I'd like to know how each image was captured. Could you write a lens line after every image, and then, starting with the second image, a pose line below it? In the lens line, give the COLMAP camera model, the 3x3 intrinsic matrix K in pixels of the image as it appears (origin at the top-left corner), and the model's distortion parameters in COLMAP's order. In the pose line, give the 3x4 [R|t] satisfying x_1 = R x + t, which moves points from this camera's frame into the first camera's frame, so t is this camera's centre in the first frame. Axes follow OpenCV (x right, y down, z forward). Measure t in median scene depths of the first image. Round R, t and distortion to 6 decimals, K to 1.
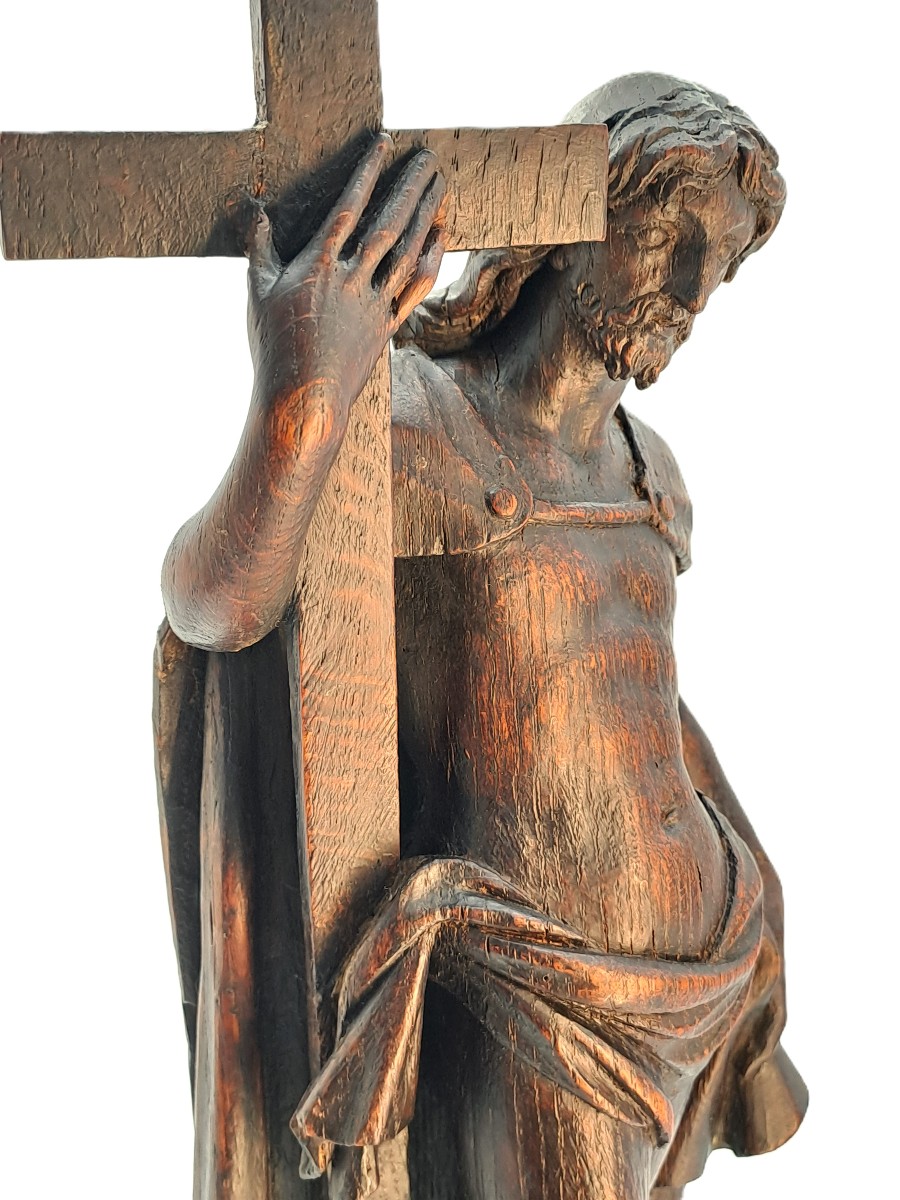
lens RADIAL K [[1353.0, 0, 443.7], [0, 1353.0, 596.5], [0, 0, 1]] dist [0.138615, -0.313527]
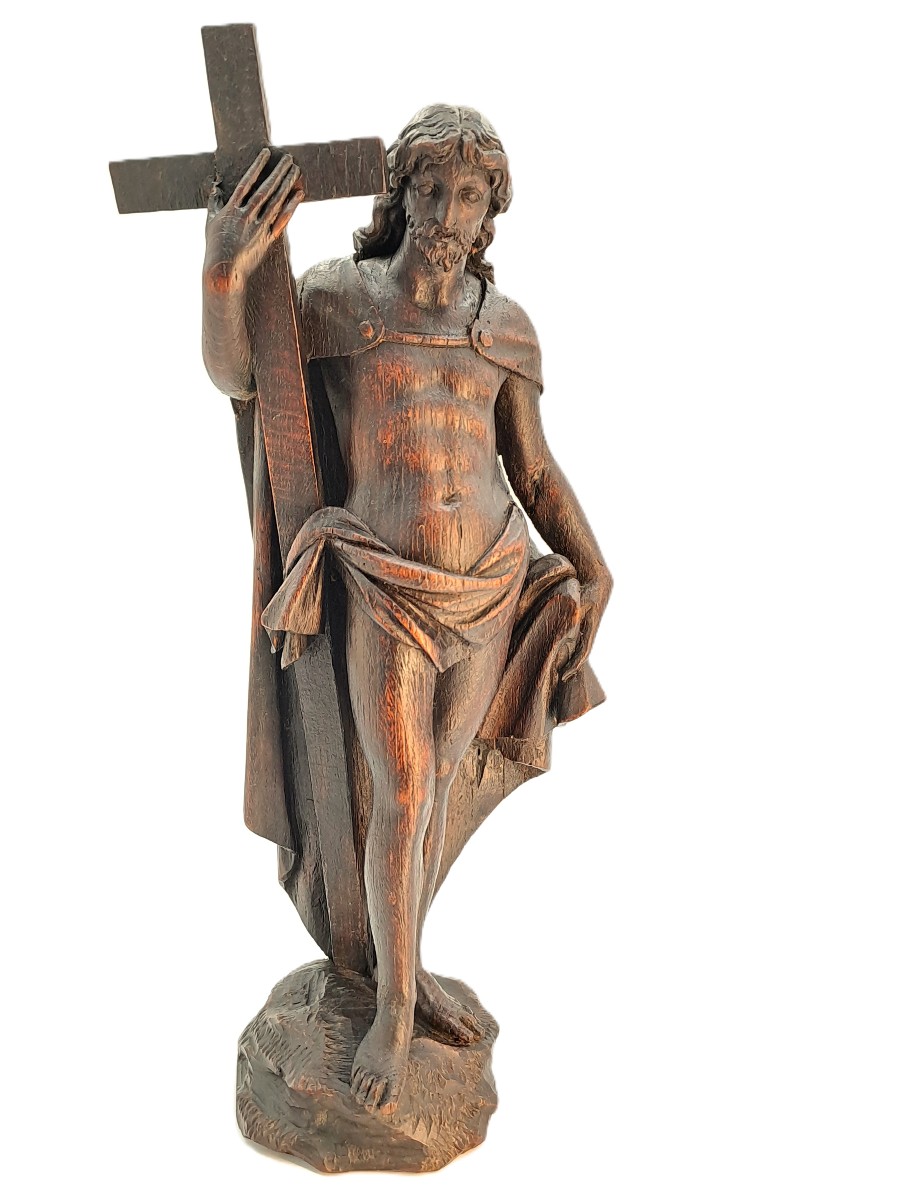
lens RADIAL K [[1164.6, 0, 442.7], [0, 1164.6, 588.7], [0, 0, 1]] dist [0.140671, -0.264312]
pose [[0.900297, 0.089704, -0.425933, 0.924125], [-0.065143, 0.995281, 0.071918, 0.180861], [0.430374, -0.037001, 0.901892, -0.530579]]
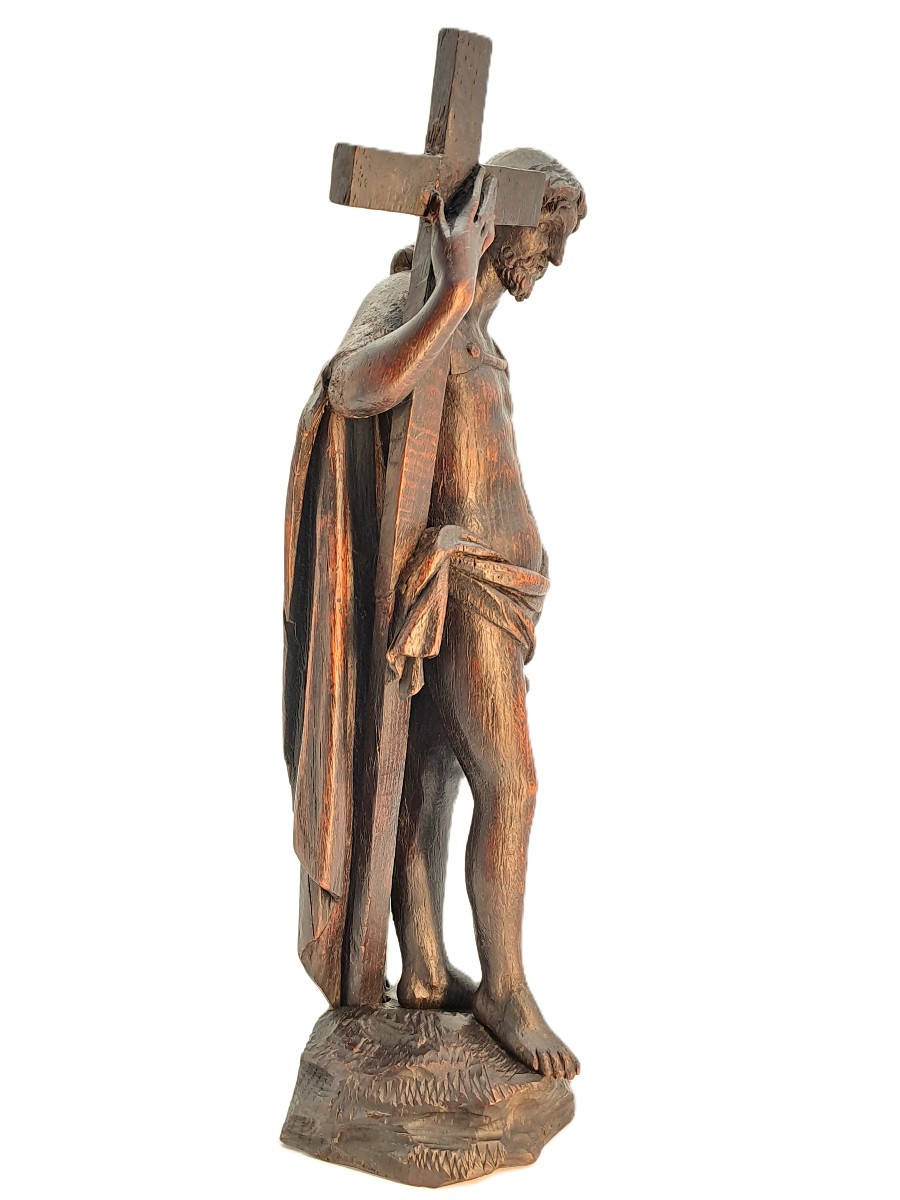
lens RADIAL K [[1164.6, 0, 442.7], [0, 1164.6, 588.7], [0, 0, 1]] dist [0.140671, -0.264312]
pose [[0.869403, -0.034001, 0.492932, -0.887041], [0.009770, 0.998617, 0.051650, 0.200492], [-0.494006, -0.040088, 0.868534, -0.535398]]
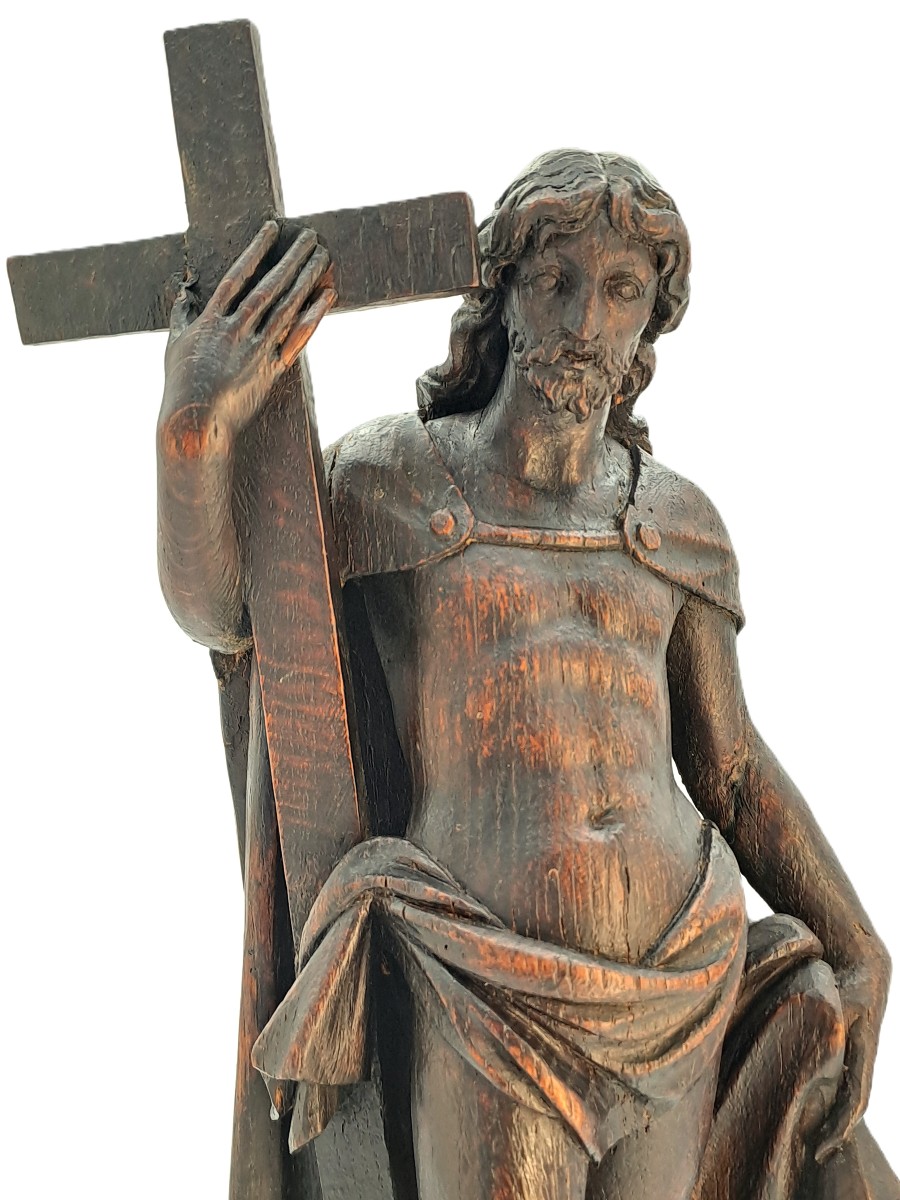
lens RADIAL K [[1353.0, 0, 443.7], [0, 1353.0, 596.5], [0, 0, 1]] dist [0.138615, -0.313527]
pose [[0.883625, -0.035148, -0.466874, 0.582475], [-0.044648, 0.986308, -0.158756, 0.175229], [0.466061, 0.161125, 0.869957, 0.012240]]
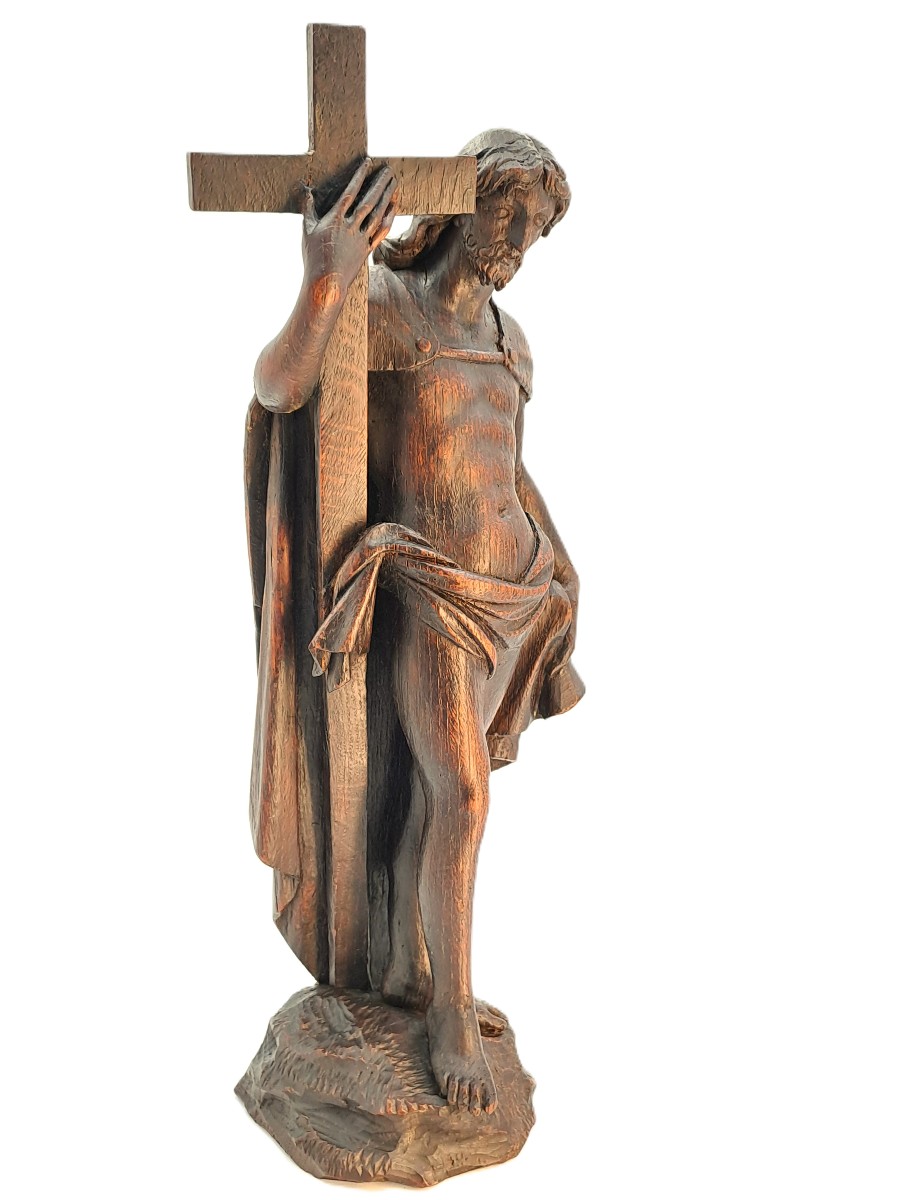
lens RADIAL K [[1164.6, 0, 442.7], [0, 1164.6, 588.7], [0, 0, 1]] dist [0.140671, -0.264312]
pose [[0.999160, 0.040046, 0.008717, 0.071051], [-0.040531, 0.997045, 0.065257, 0.176525], [-0.006078, -0.065555, 0.997830, -0.753397]]
